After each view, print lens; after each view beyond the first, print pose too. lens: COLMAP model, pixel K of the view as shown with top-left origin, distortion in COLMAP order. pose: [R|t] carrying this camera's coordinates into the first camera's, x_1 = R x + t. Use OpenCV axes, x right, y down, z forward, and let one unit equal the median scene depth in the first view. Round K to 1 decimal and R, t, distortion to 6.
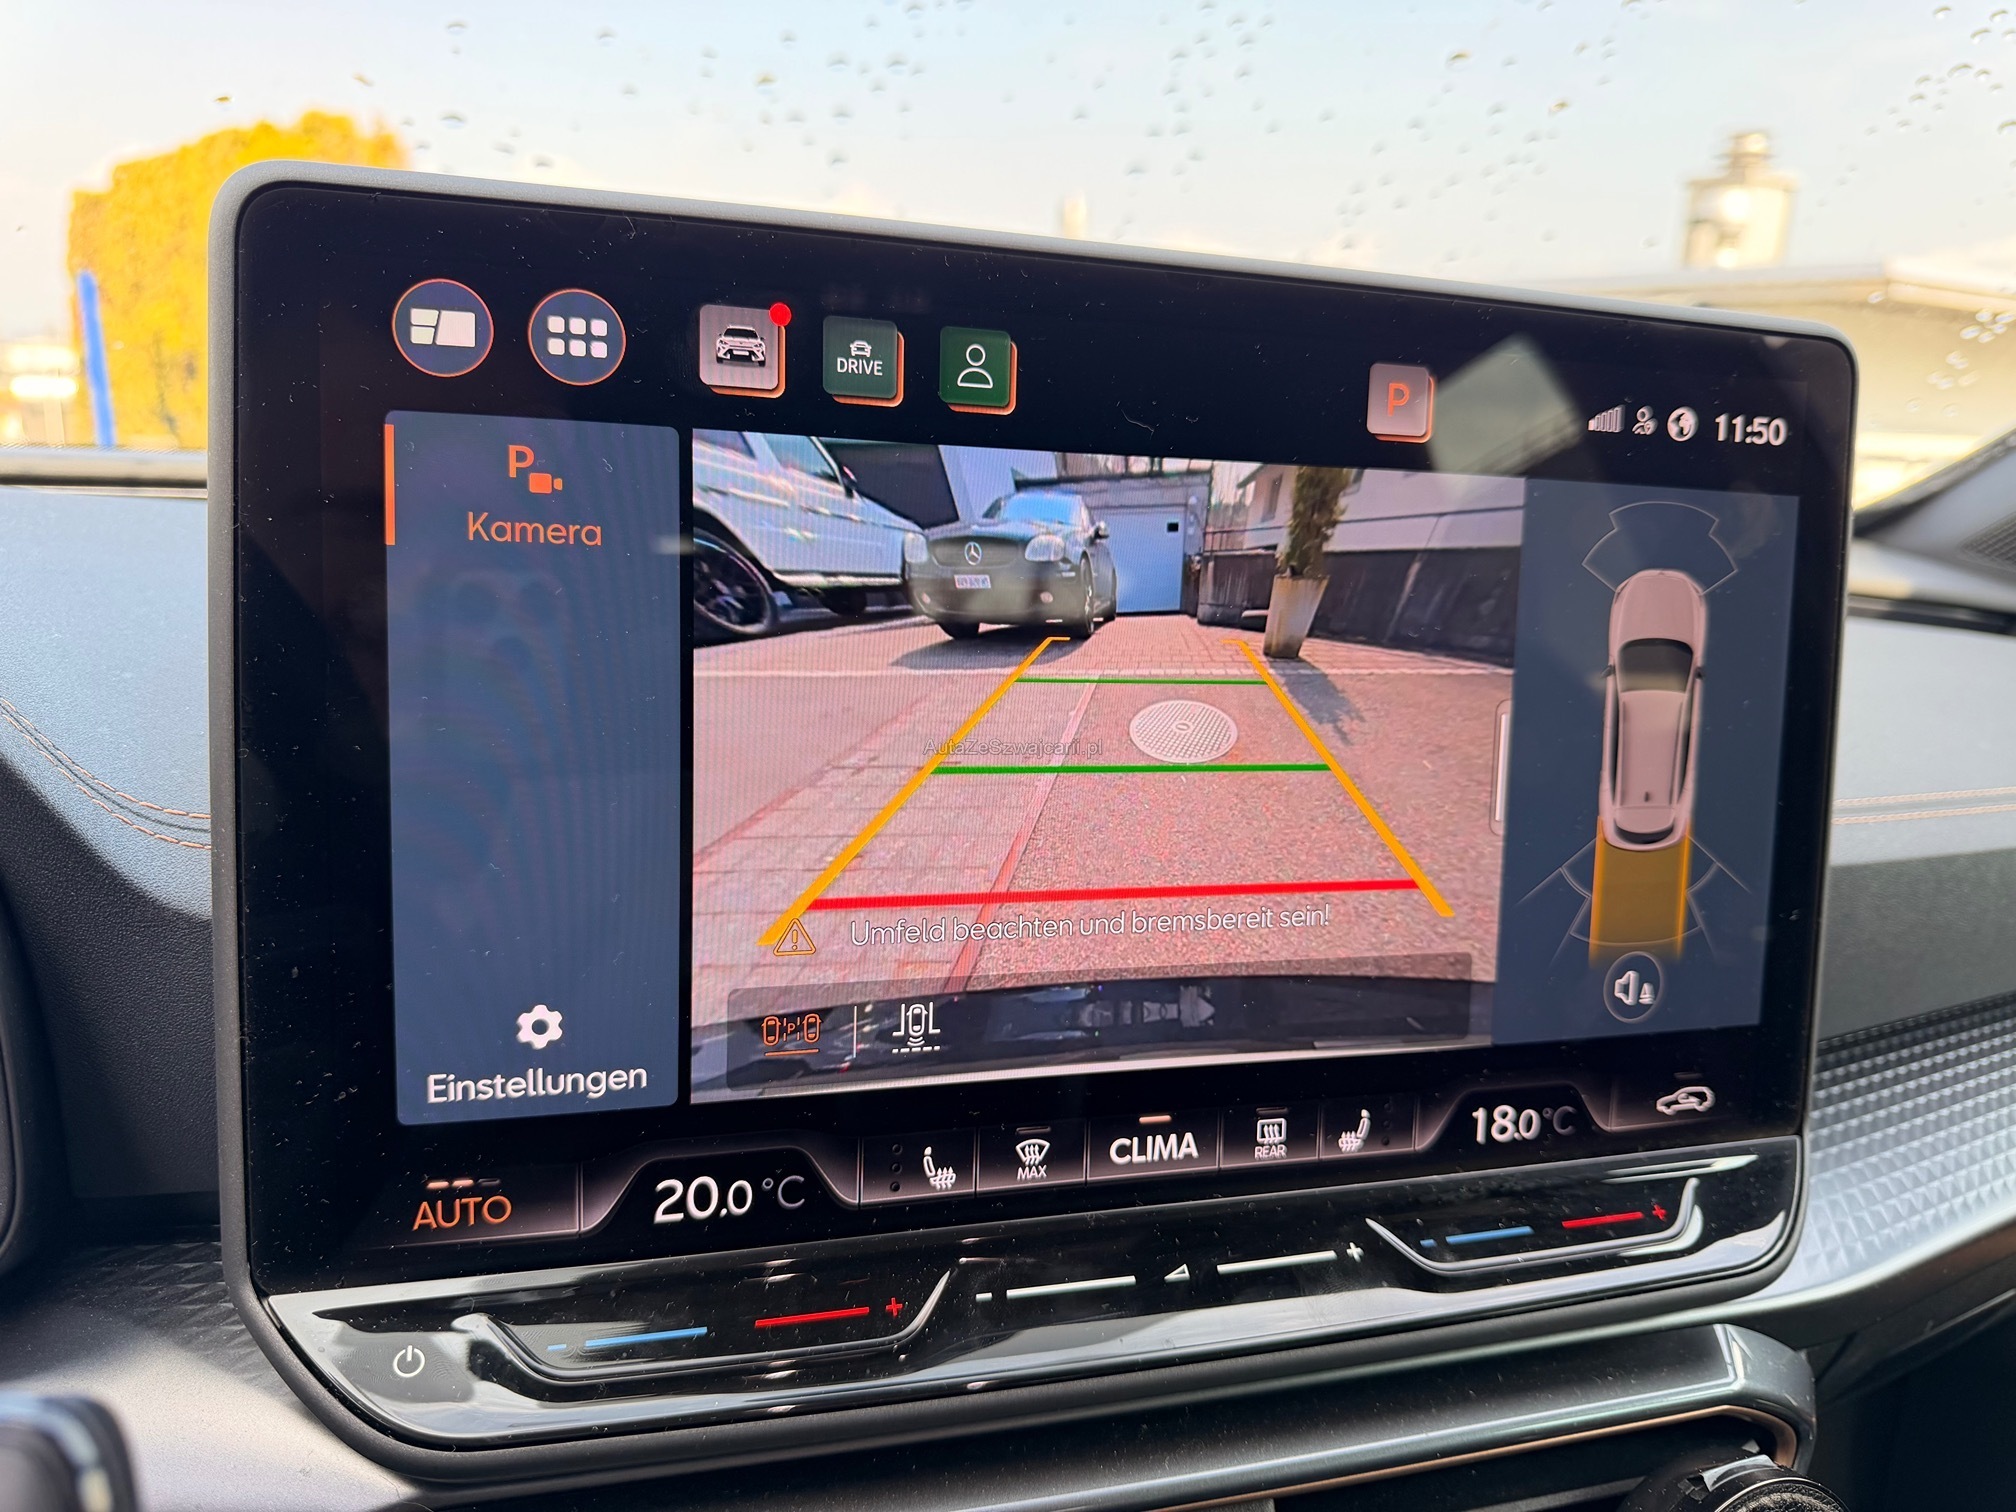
lens RADIAL K [[1392.9, 0, 806.2], [0, 1392.9, 757.3], [0, 0, 1]] dist [-0.046095, -0.007398]
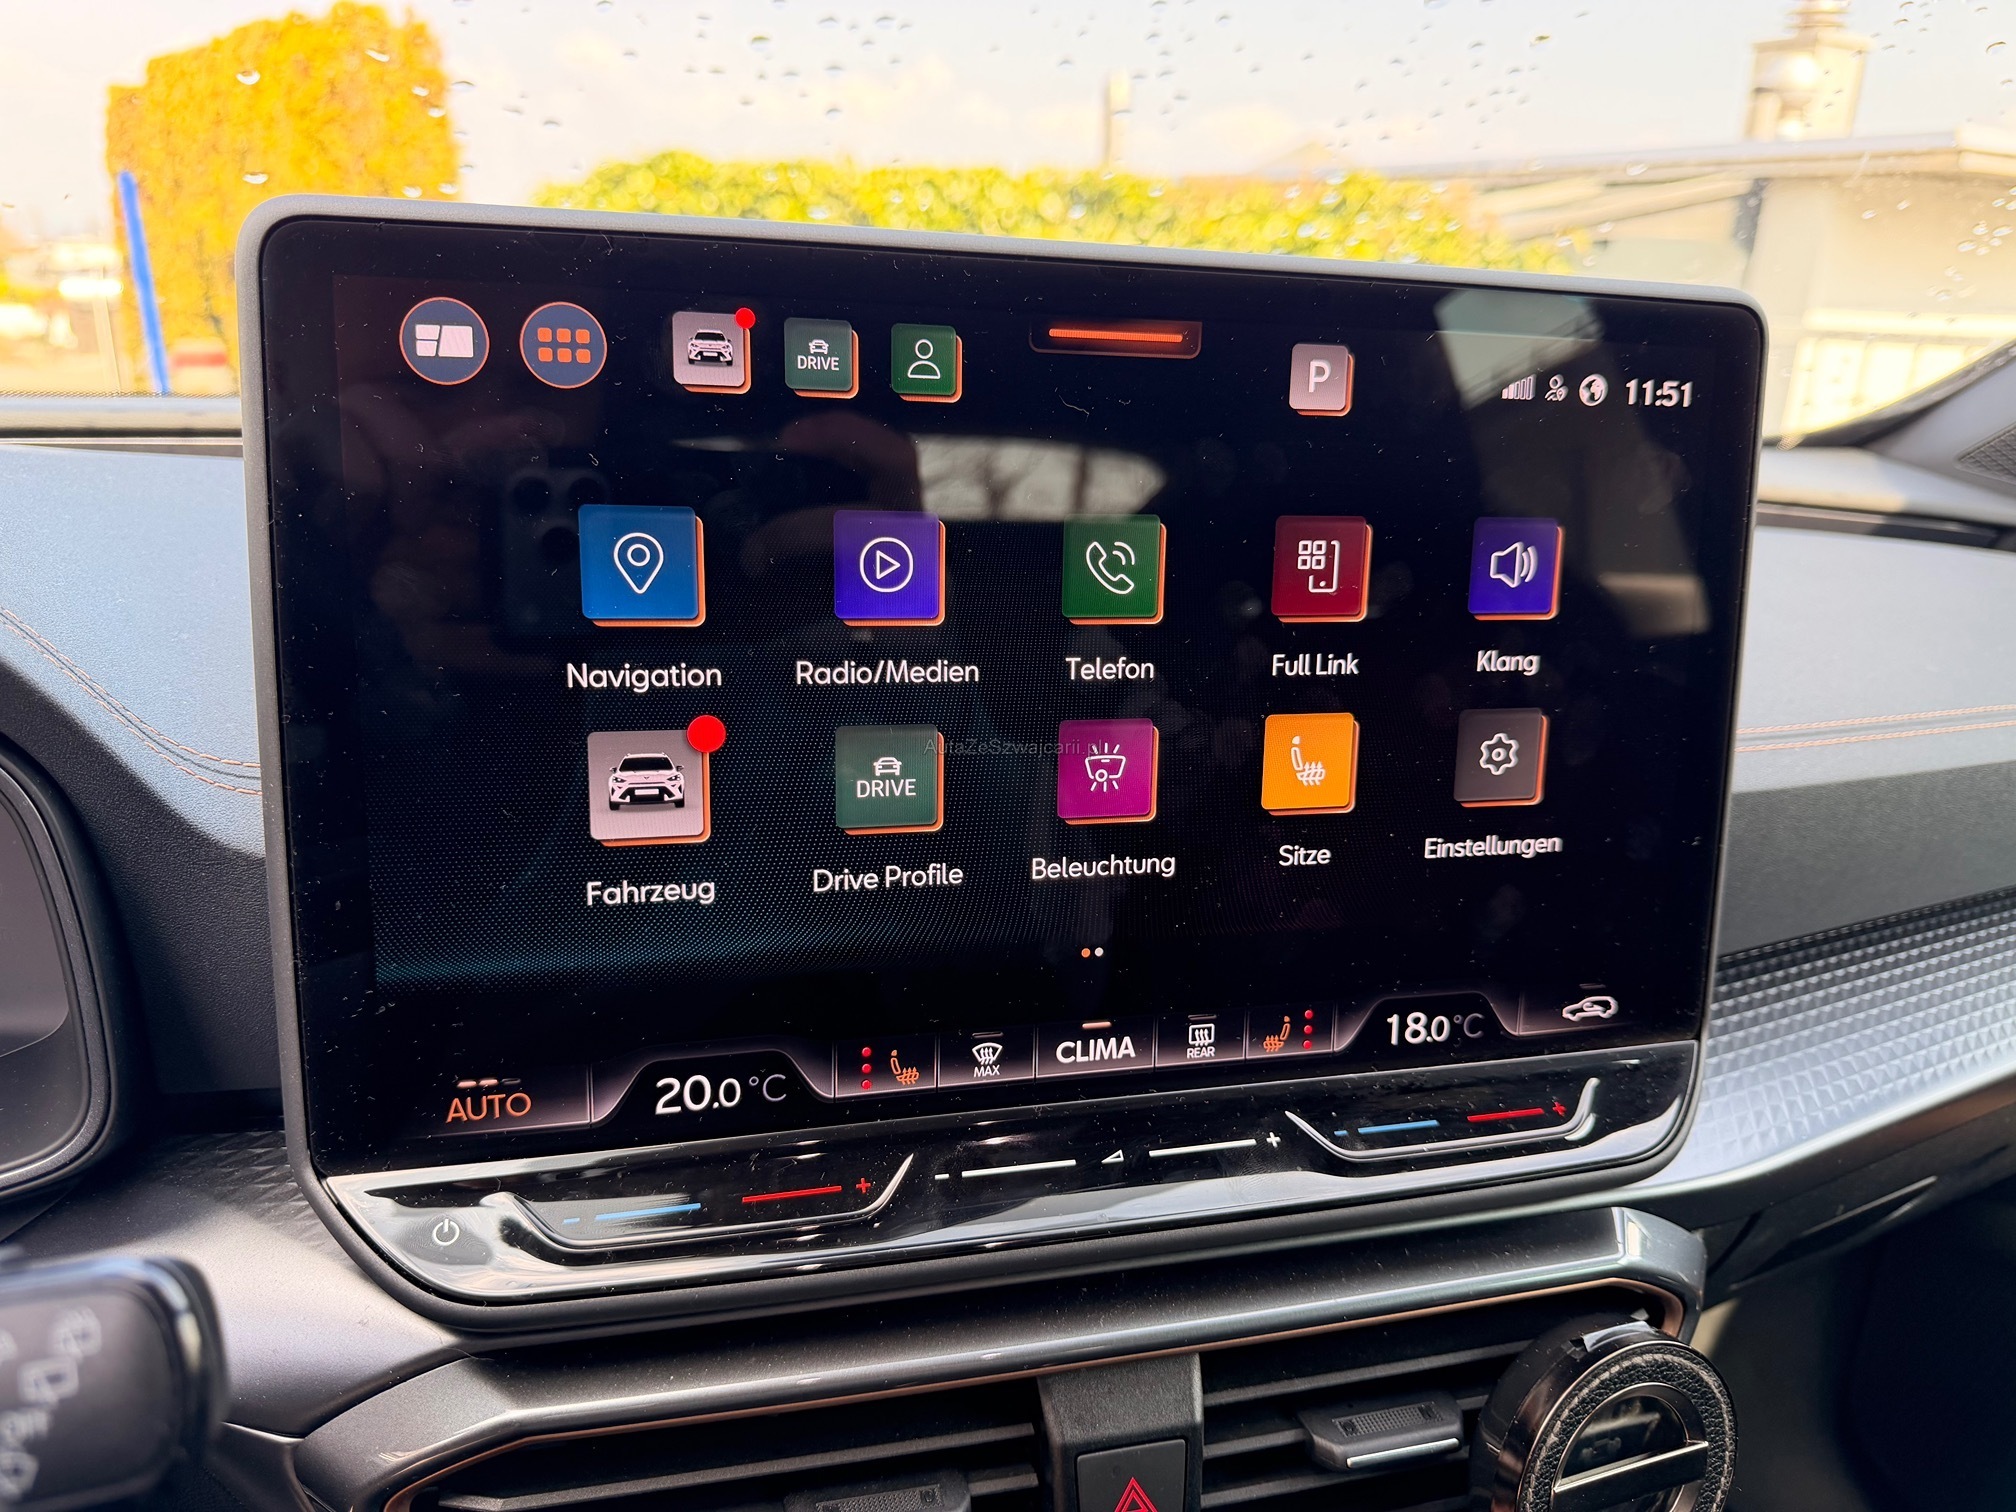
lens RADIAL K [[1392.9, 0, 806.2], [0, 1392.9, 757.3], [0, 0, 1]] dist [-0.046095, -0.007398]
pose [[0.999188, -0.010055, -0.039024, 0.062233], [0.013205, 0.996599, 0.081335, -0.051626], [0.038074, -0.081784, 0.995923, -0.119576]]
